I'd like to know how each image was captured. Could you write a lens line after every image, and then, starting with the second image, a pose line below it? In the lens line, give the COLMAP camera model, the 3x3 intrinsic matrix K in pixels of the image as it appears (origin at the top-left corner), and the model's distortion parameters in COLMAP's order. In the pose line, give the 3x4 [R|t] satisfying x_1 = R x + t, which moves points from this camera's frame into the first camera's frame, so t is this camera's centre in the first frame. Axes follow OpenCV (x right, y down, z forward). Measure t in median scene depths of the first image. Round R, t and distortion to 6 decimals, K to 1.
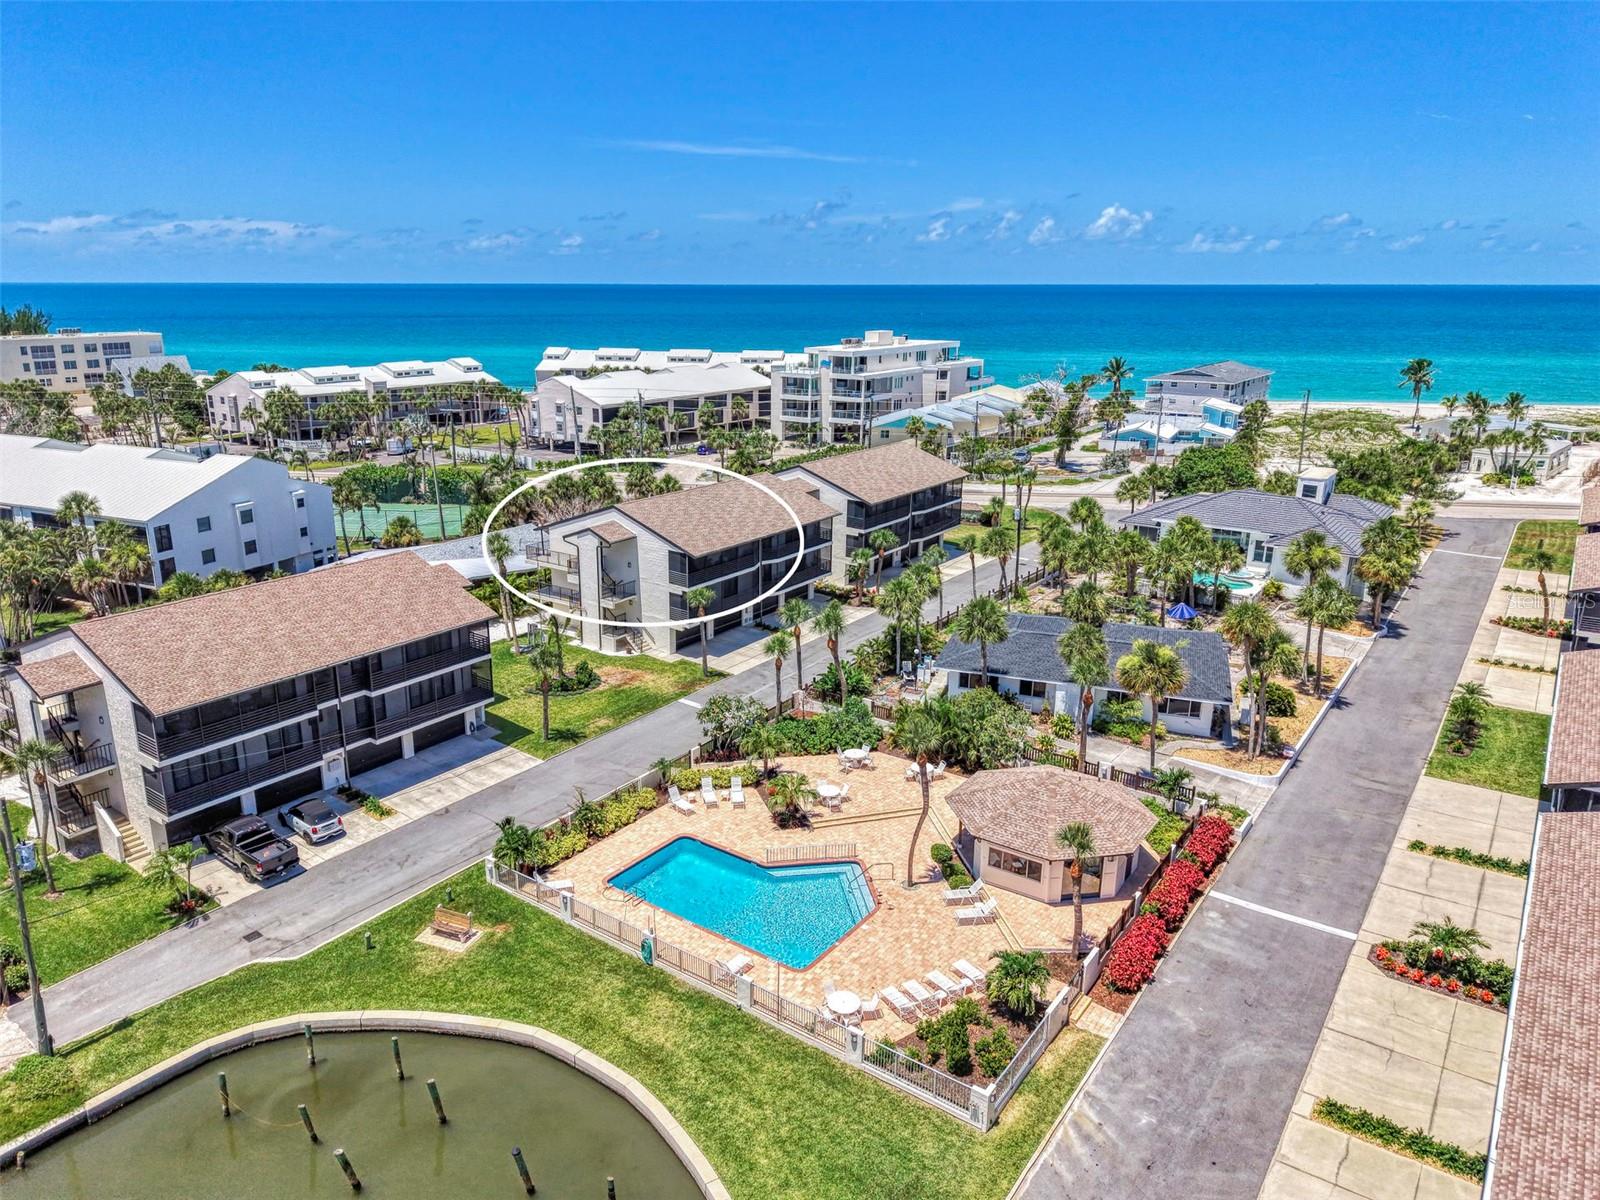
lens RADIAL K [[1049.1, 0, 794.1], [0, 1049.1, 631.1], [0, 0, 1]] dist [0.066707, -0.067979]
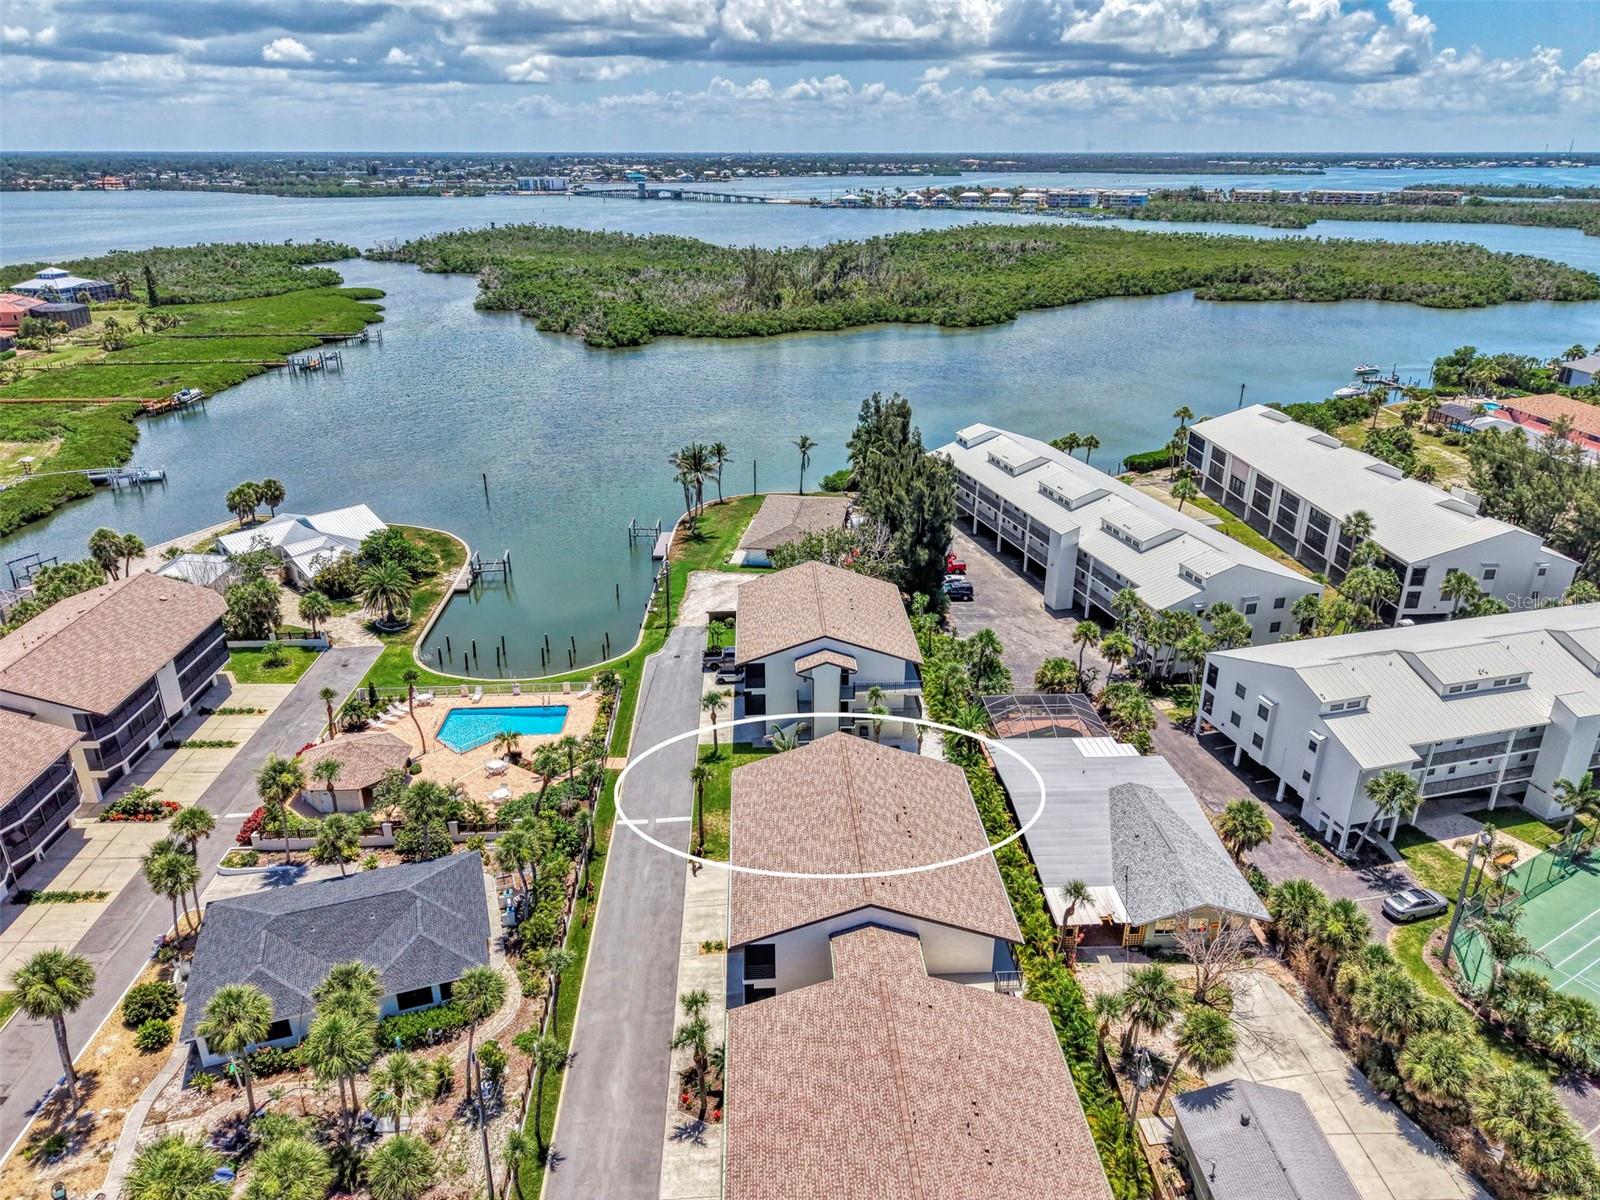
lens RADIAL K [[1070.7, 0, 809.0], [0, 1070.7, 597.6], [0, 0, 1]] dist [0.011939, -0.007628]
pose [[-0.774370, 0.240168, -0.585381, 0.438540], [-0.201749, 0.783152, 0.588192, -0.869703], [0.599707, 0.573578, -0.557996, 1.596214]]
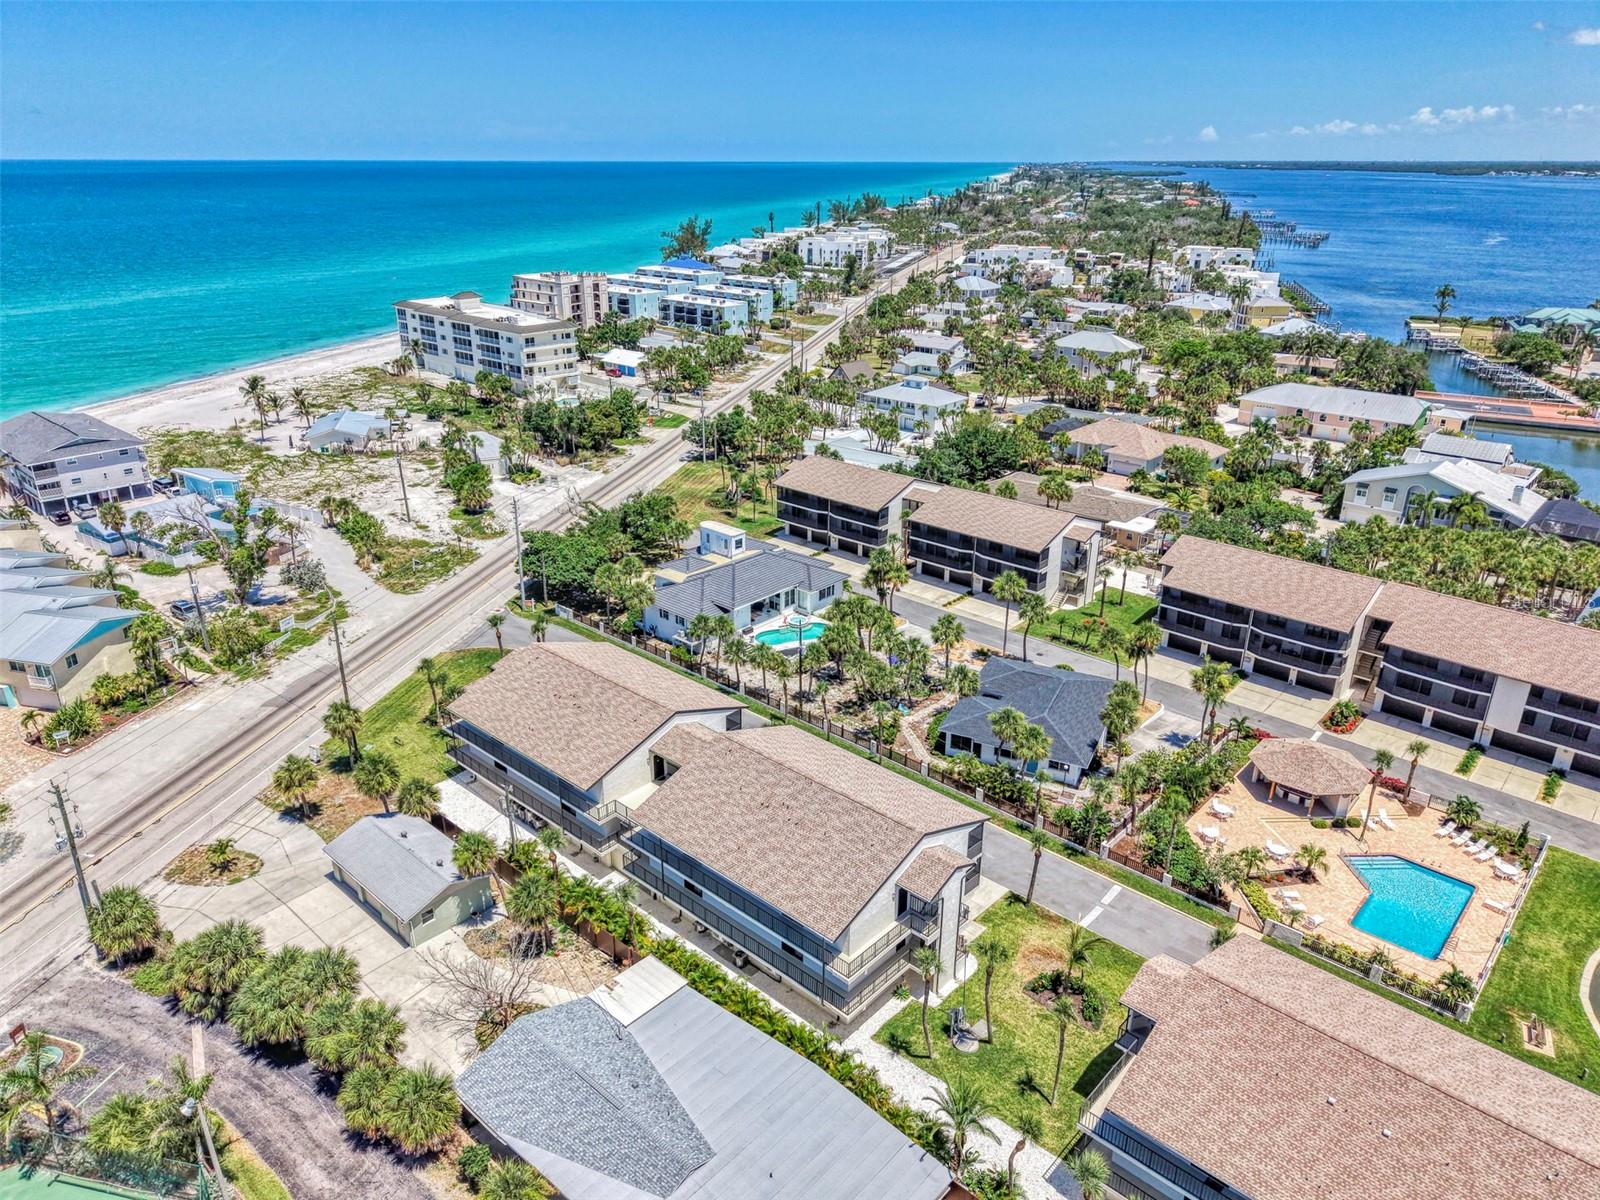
lens RADIAL K [[1081.1, 0, 775.1], [0, 1081.1, 571.2], [0, 0, 1]] dist [0.035051, -0.036070]
pose [[0.123745, -0.355752, 0.926352, -1.018130], [0.310033, 0.900655, 0.304469, -0.673685], [-0.942638, 0.249523, 0.221747, 0.945071]]
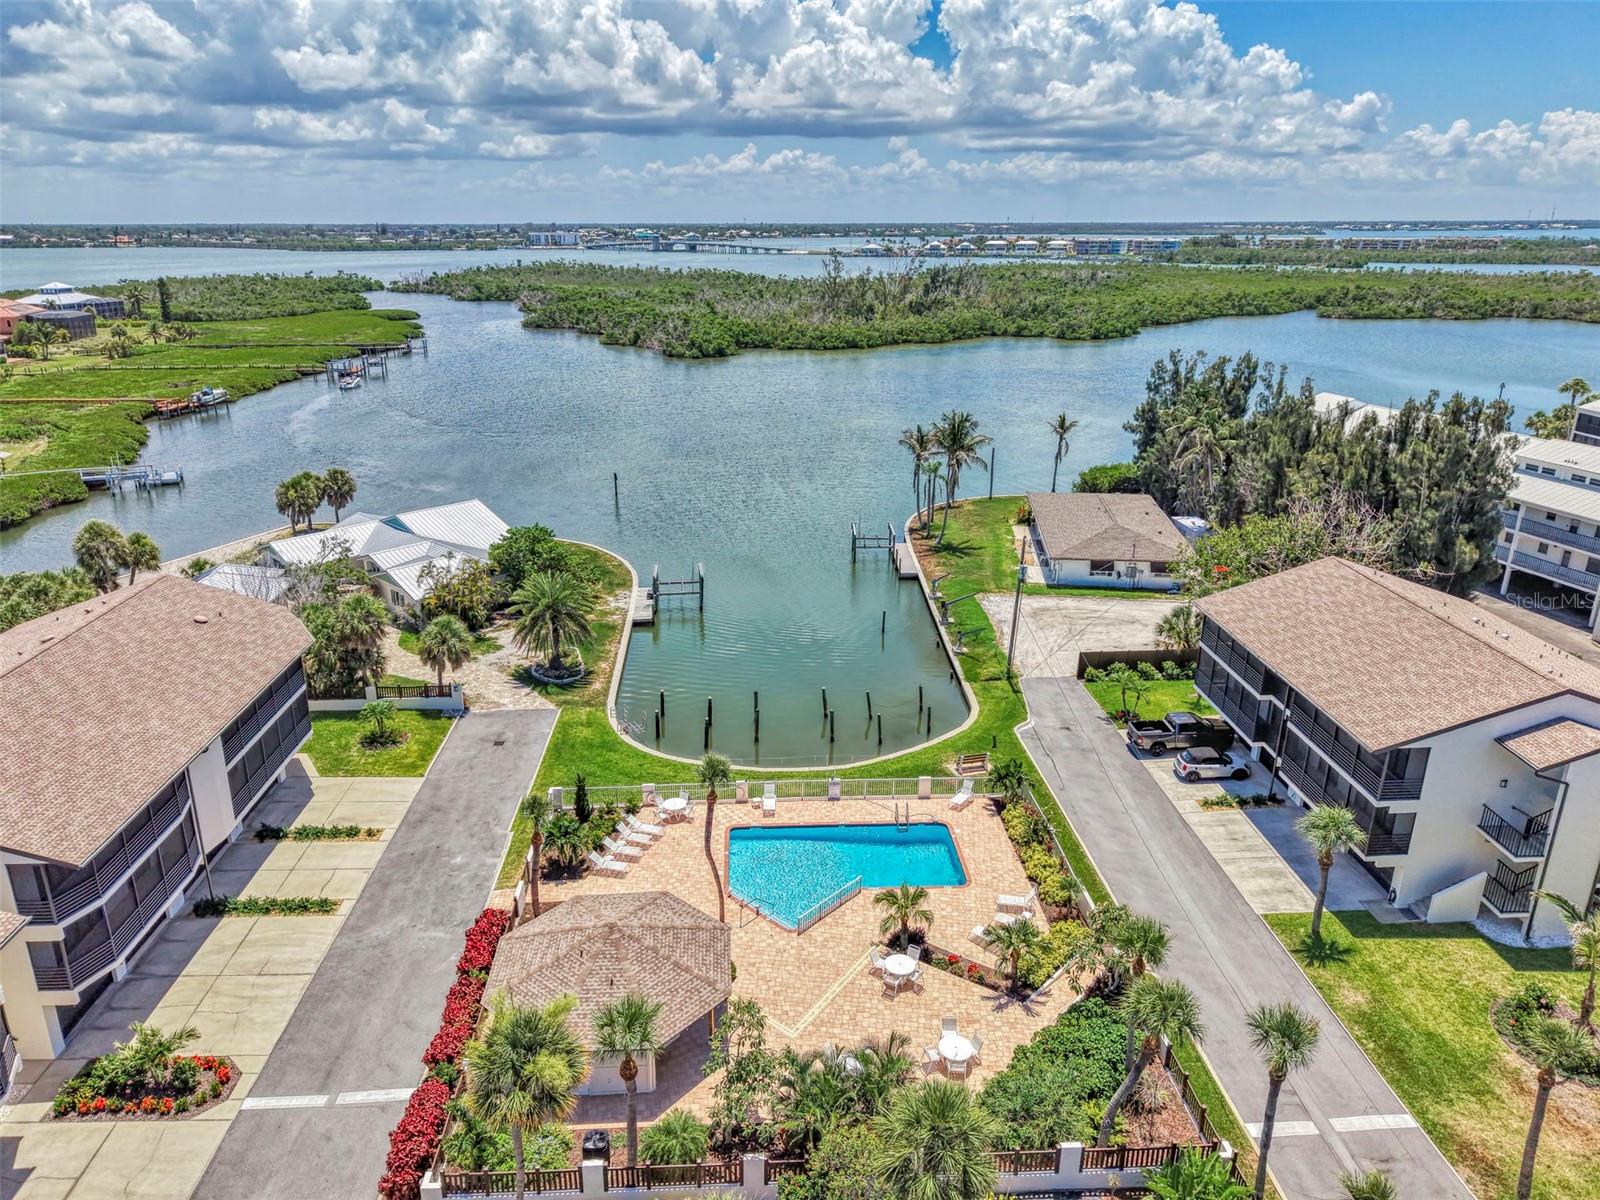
lens RADIAL K [[1061.2, 0, 784.4], [0, 1061.2, 579.9], [0, 0, 1]] dist [0.034849, -0.035206]
pose [[-0.780521, 0.197129, -0.593235, 0.389645], [-0.196431, 0.823572, 0.532113, -0.368512], [0.593466, 0.531855, -0.604093, 0.979140]]
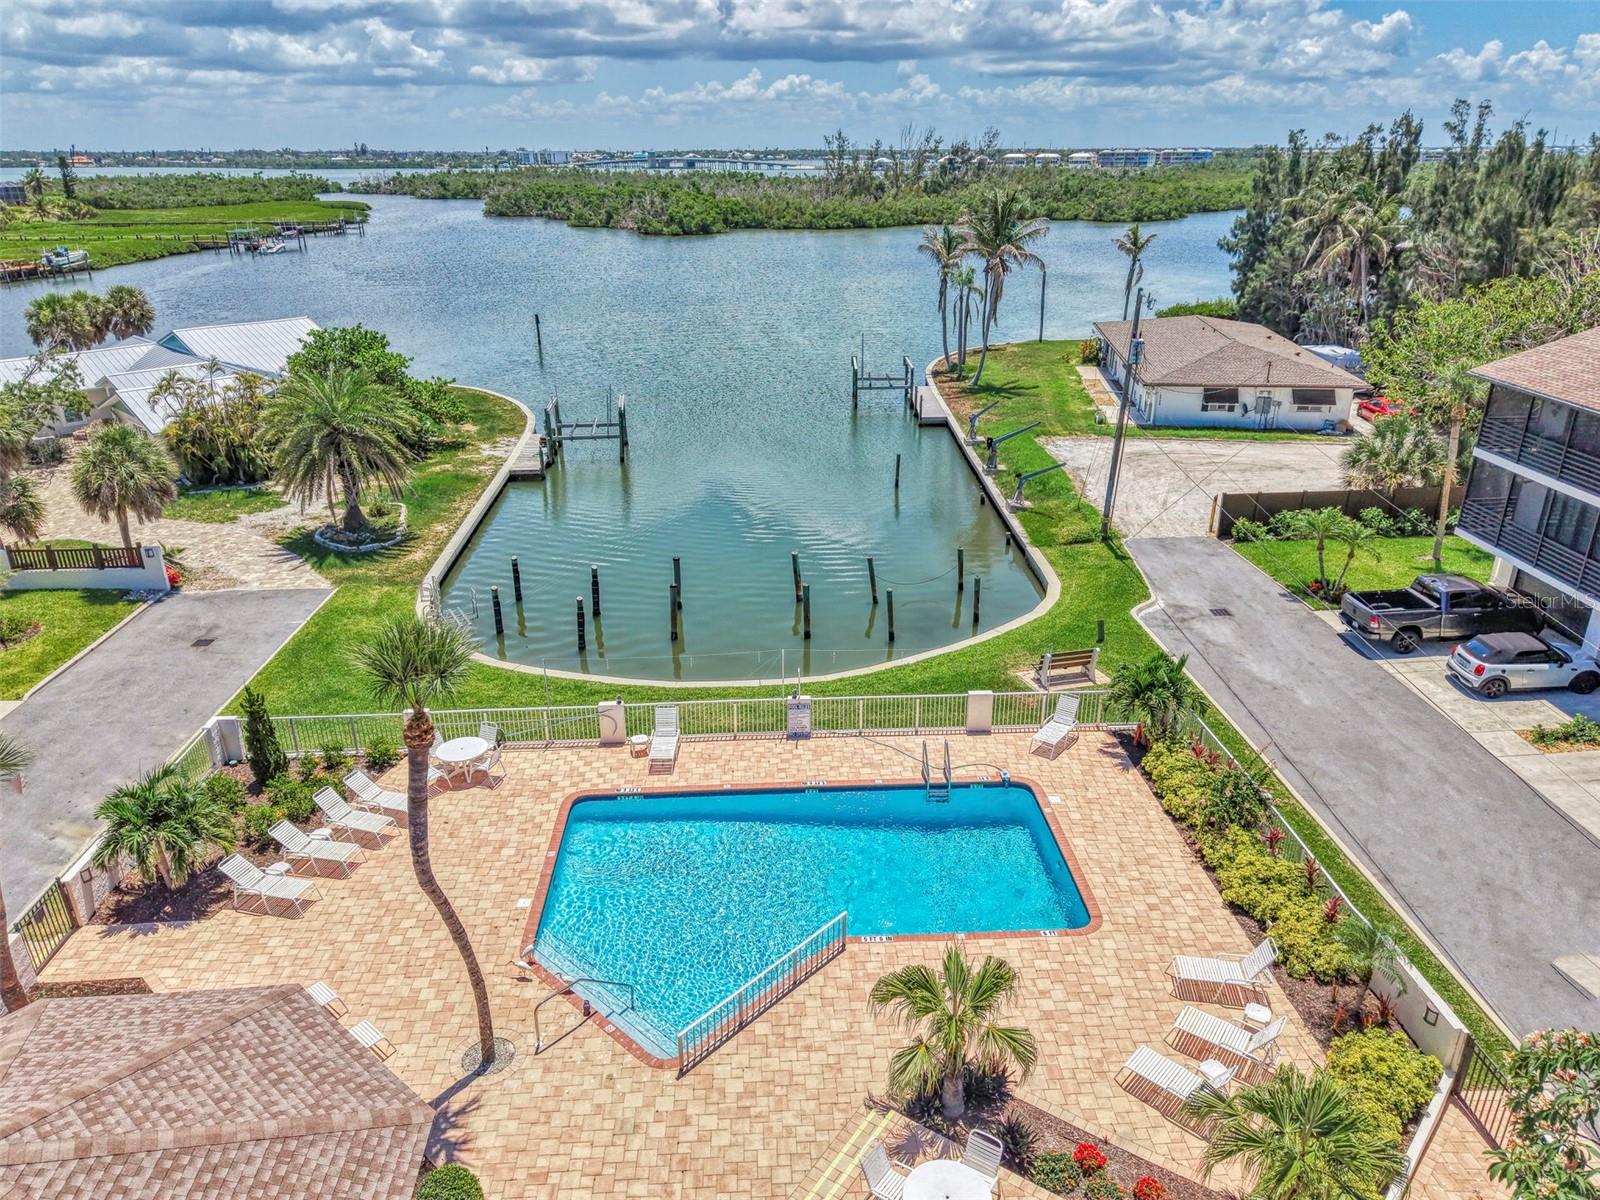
lens RADIAL K [[1080.1, 0, 806.8], [0, 1080.1, 600.7], [0, 0, 1]] dist [0.009188, -0.005359]
pose [[-0.772253, 0.242449, -0.587234, 0.140988], [-0.198159, 0.786287, 0.585224, -0.091253], [0.603621, 0.568306, -0.559169, 0.804757]]
